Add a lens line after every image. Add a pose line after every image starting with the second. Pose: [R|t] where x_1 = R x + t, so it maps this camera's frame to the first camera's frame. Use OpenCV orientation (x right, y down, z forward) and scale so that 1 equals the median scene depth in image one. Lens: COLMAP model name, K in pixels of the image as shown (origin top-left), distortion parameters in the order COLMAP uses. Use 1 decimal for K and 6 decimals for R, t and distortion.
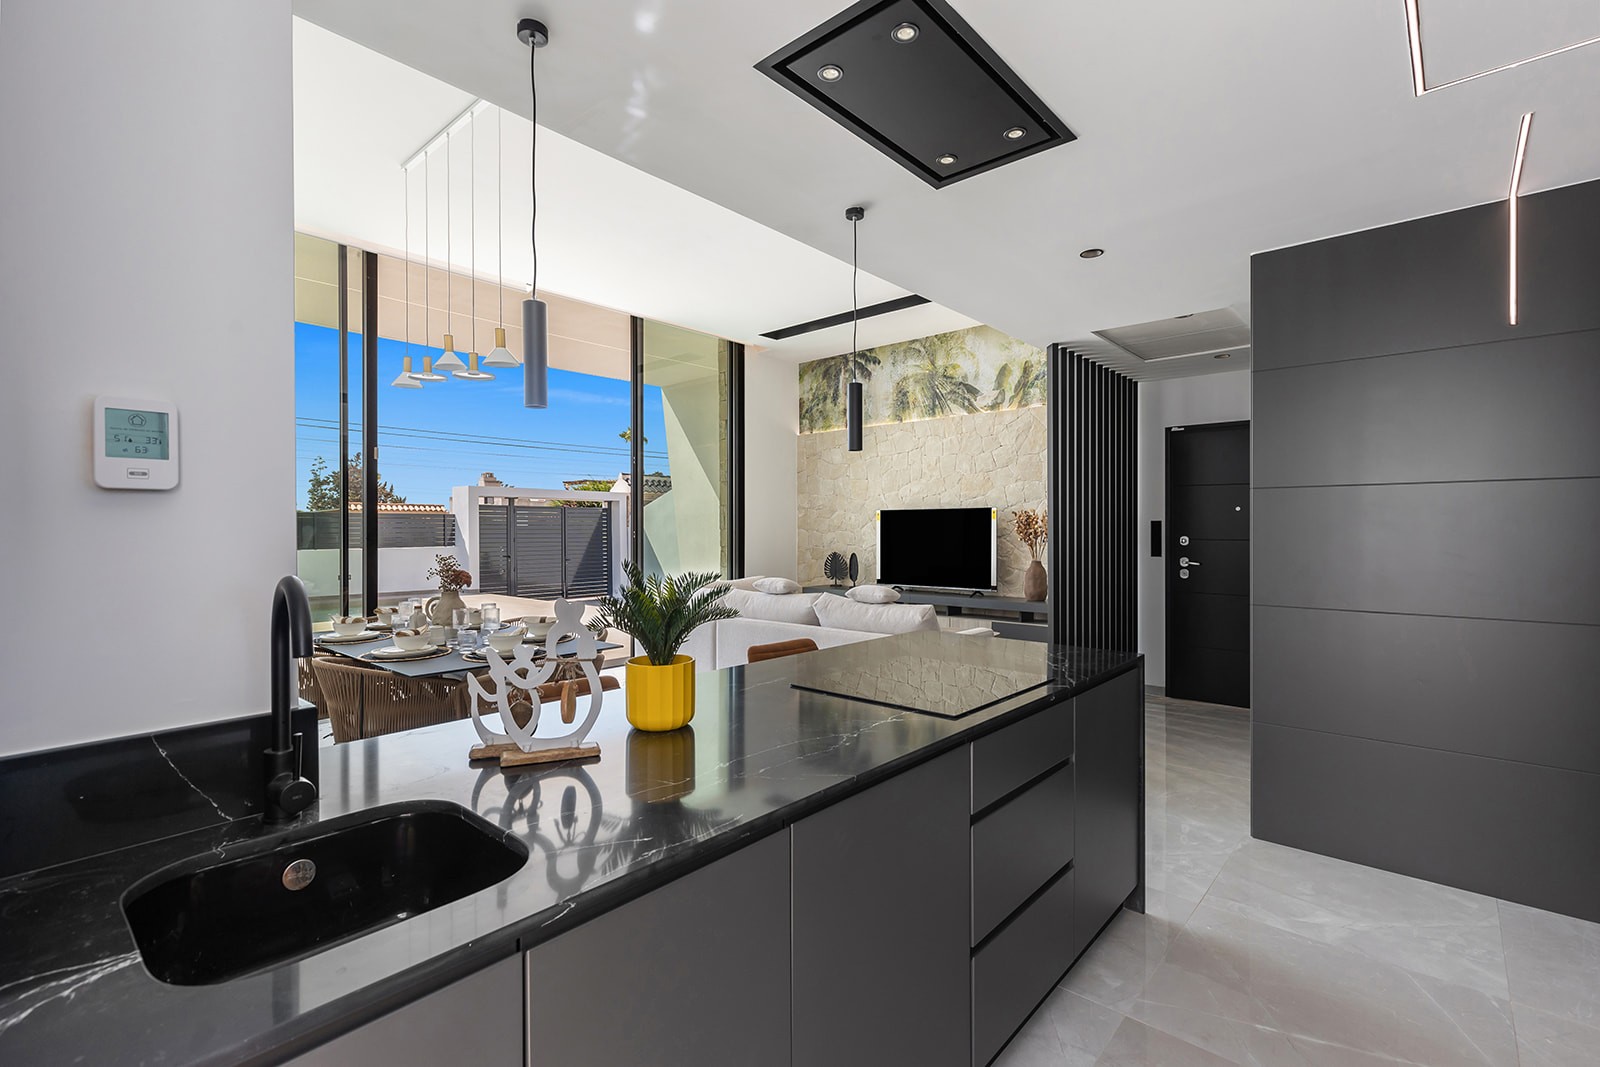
lens RADIAL K [[725.3, 0, 809.0], [0, 725.3, 530.5], [0, 0, 1]] dist [0.005804, -0.001600]
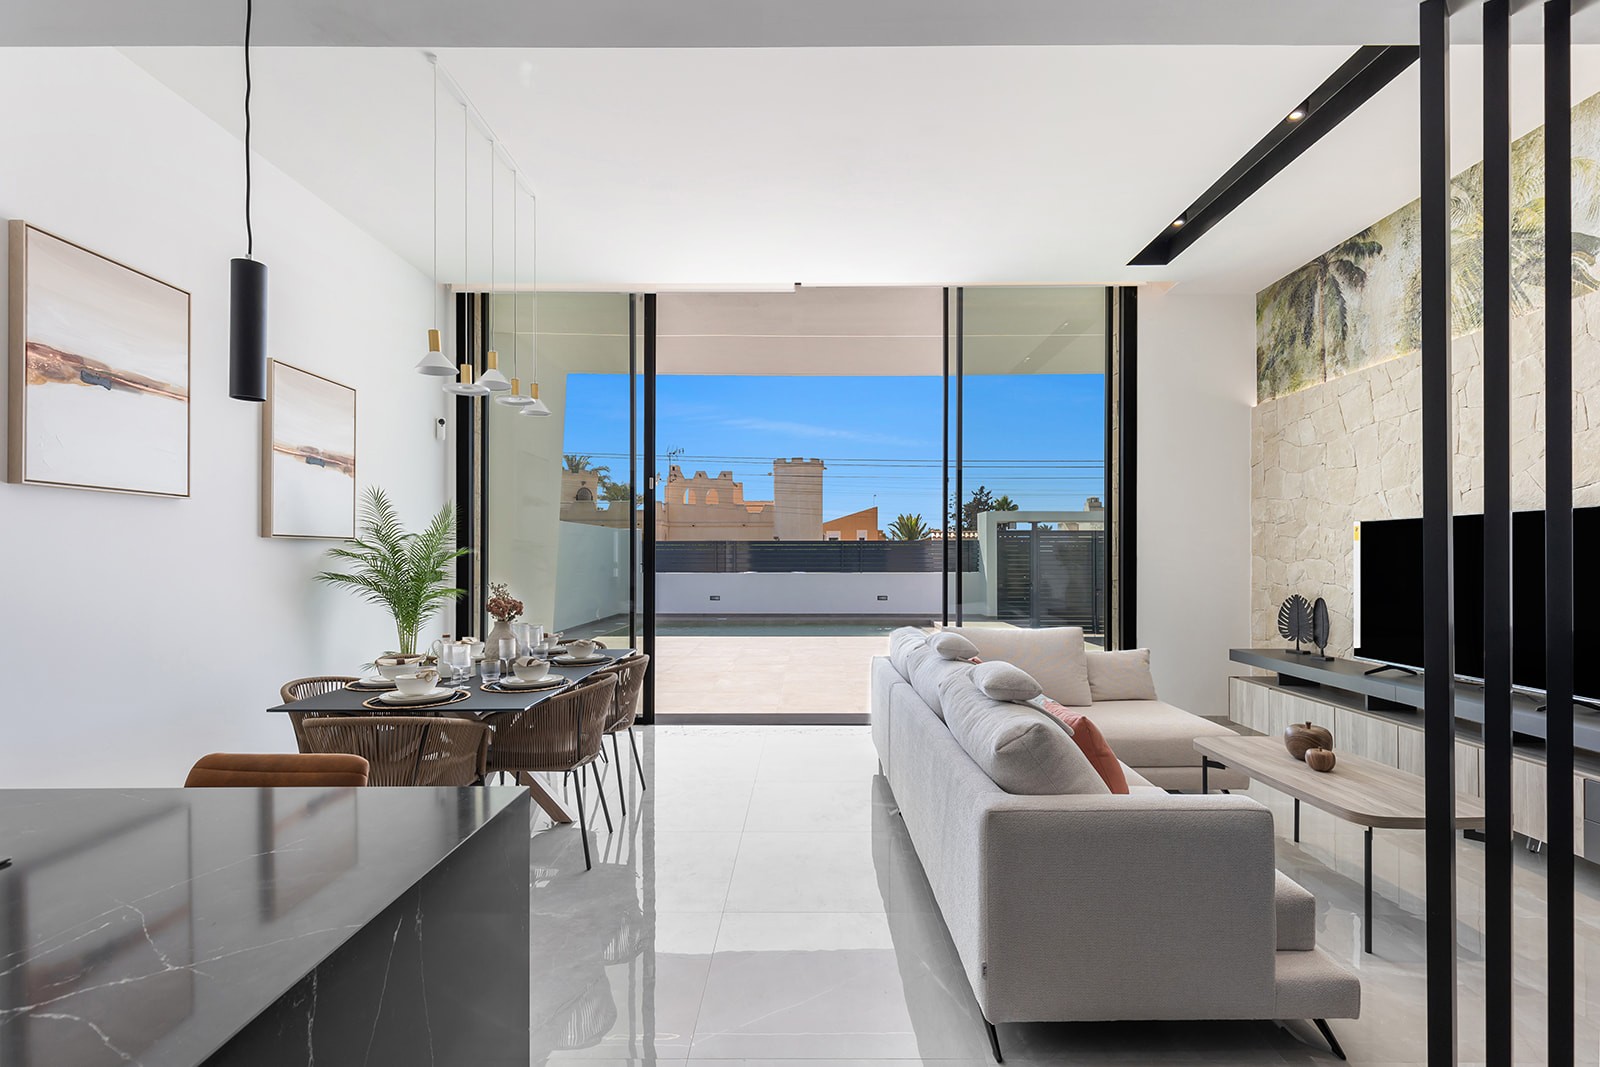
lens RADIAL K [[725.3, 0, 806.3], [0, 725.3, 553.8], [0, 0, 1]] dist [0.005804, -0.001600]
pose [[0.659572, -0.000666, -0.751642, 0.234210], [-0.001499, 0.999996, -0.002201, -0.001758], [0.751640, 0.002579, 0.659568, 0.332455]]
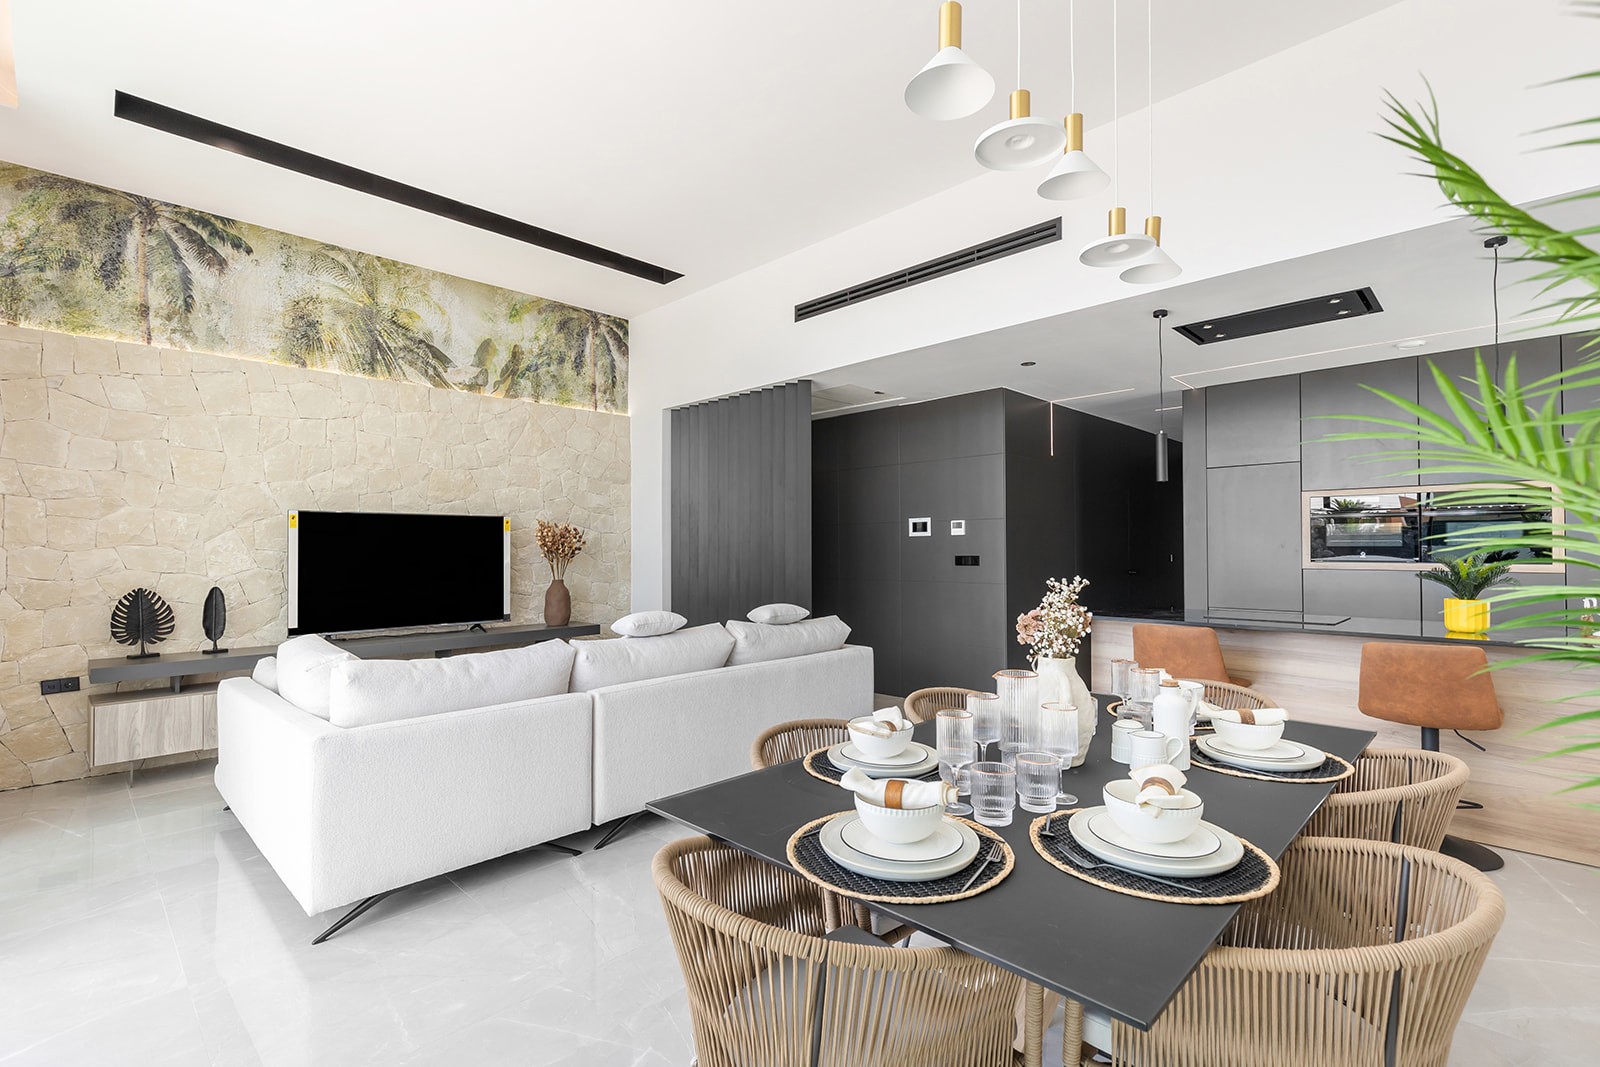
lens RADIAL K [[725.3, 0, 807.6], [0, 725.3, 540.1], [0, 0, 1]] dist [0.005804, -0.001600]
pose [[0.046327, 0.014078, 0.998827, -0.474022], [0.005341, 0.999883, -0.014341, 0.007005], [-0.998912, 0.005999, 0.046247, 0.561247]]
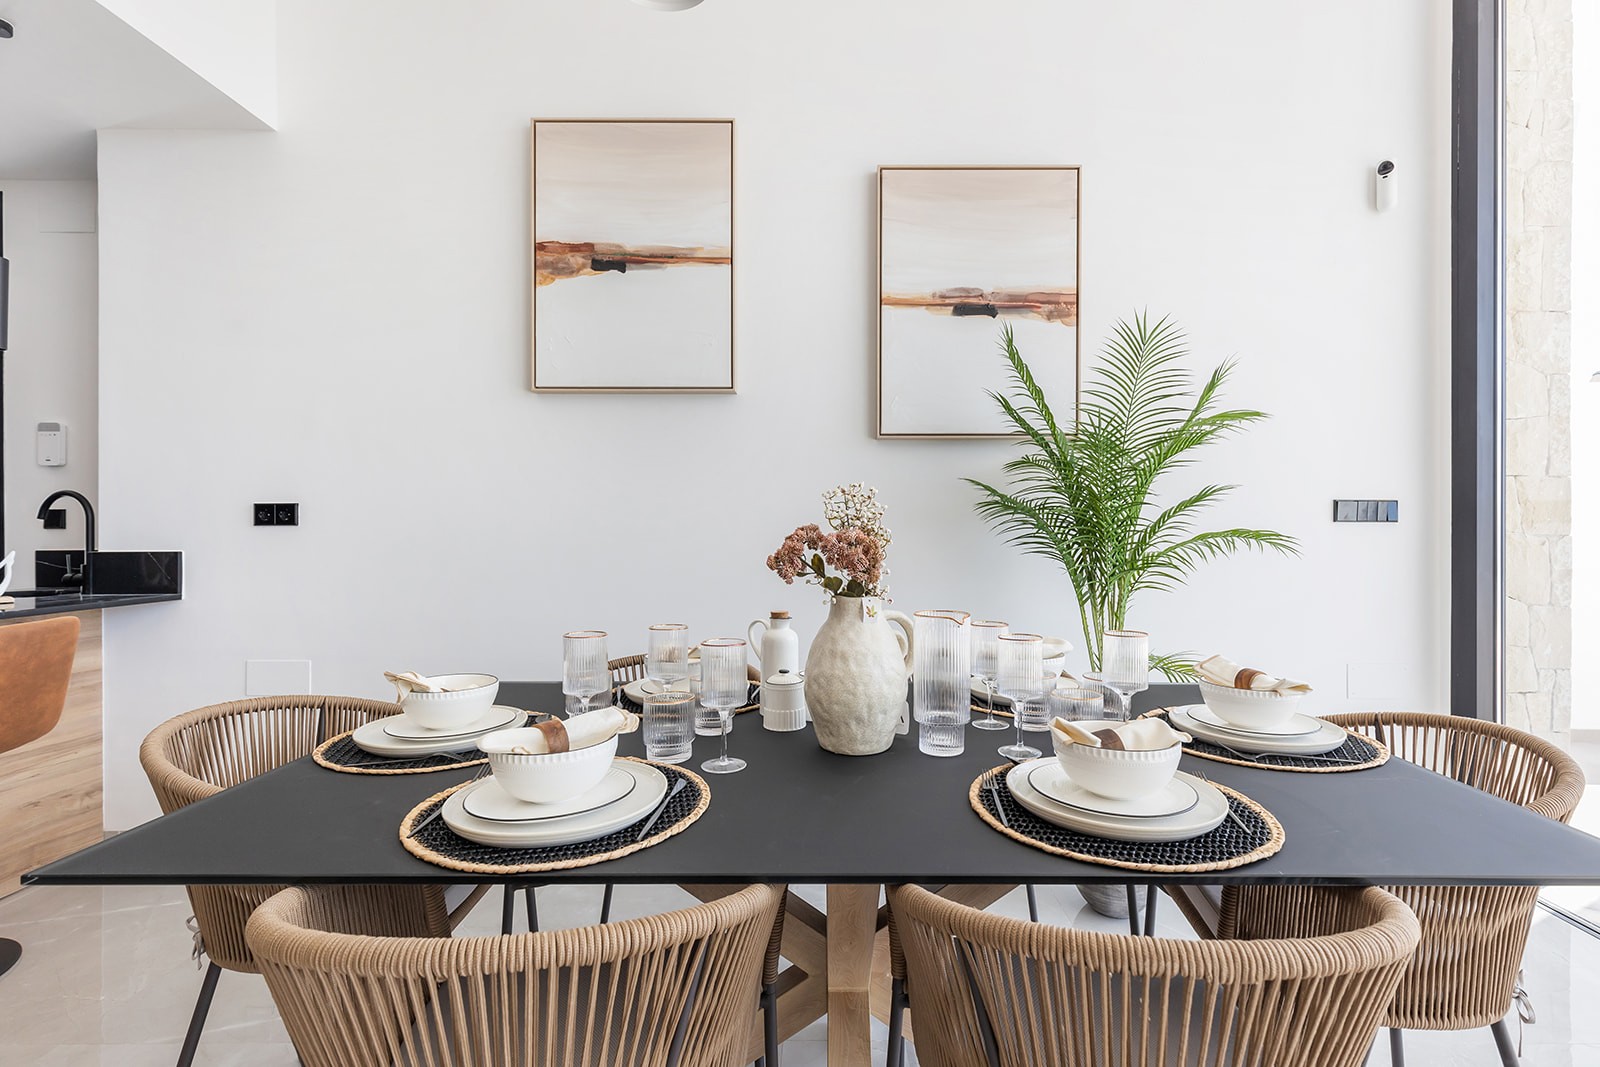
lens RADIAL K [[725.3, 0, 841.7], [0, 725.3, 530.3], [0, 0, 1]] dist [0.005804, -0.001600]
pose [[-0.748268, 0.002098, -0.663393, -0.141169], [0.000655, 0.999997, 0.002423, 0.026647], [0.663396, 0.001378, -0.748267, 0.612929]]
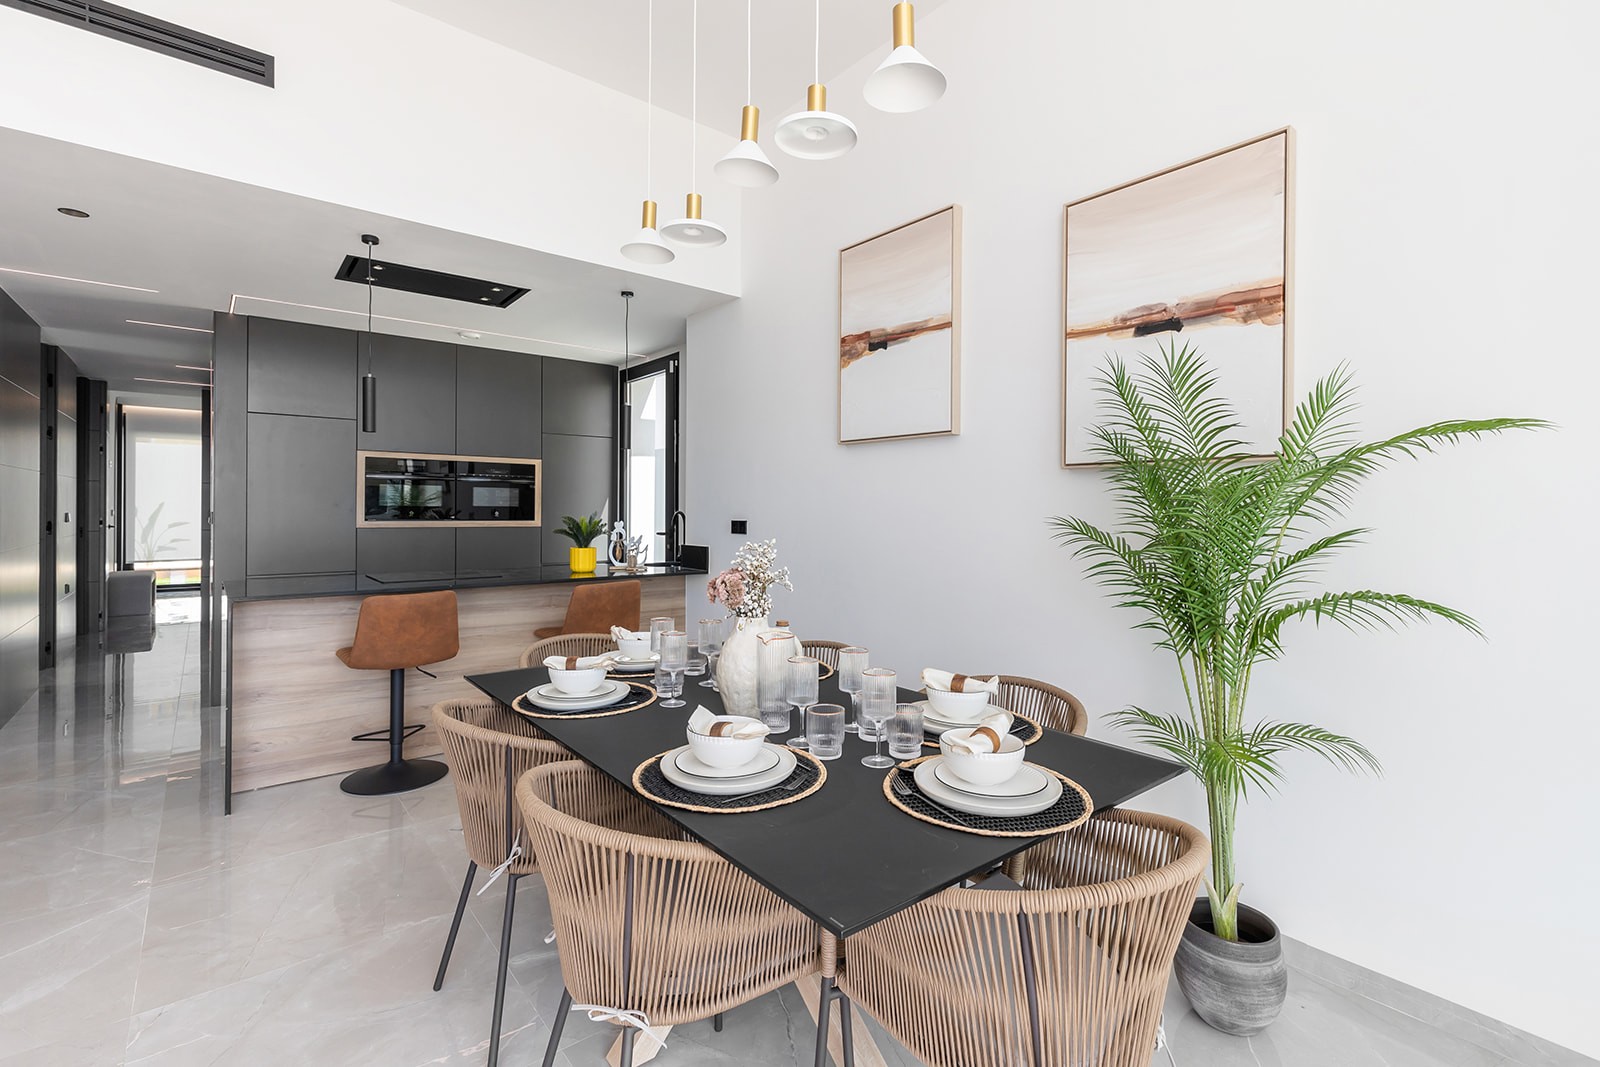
lens RADIAL K [[725.3, 0, 806.4], [0, 725.3, 514.0], [0, 0, 1]] dist [0.005804, -0.001600]
pose [[-0.988048, -0.006535, 0.154005, -0.301295], [-0.005105, 0.999940, 0.009677, 0.004876], [-0.154059, 0.008775, -0.988023, 0.729753]]
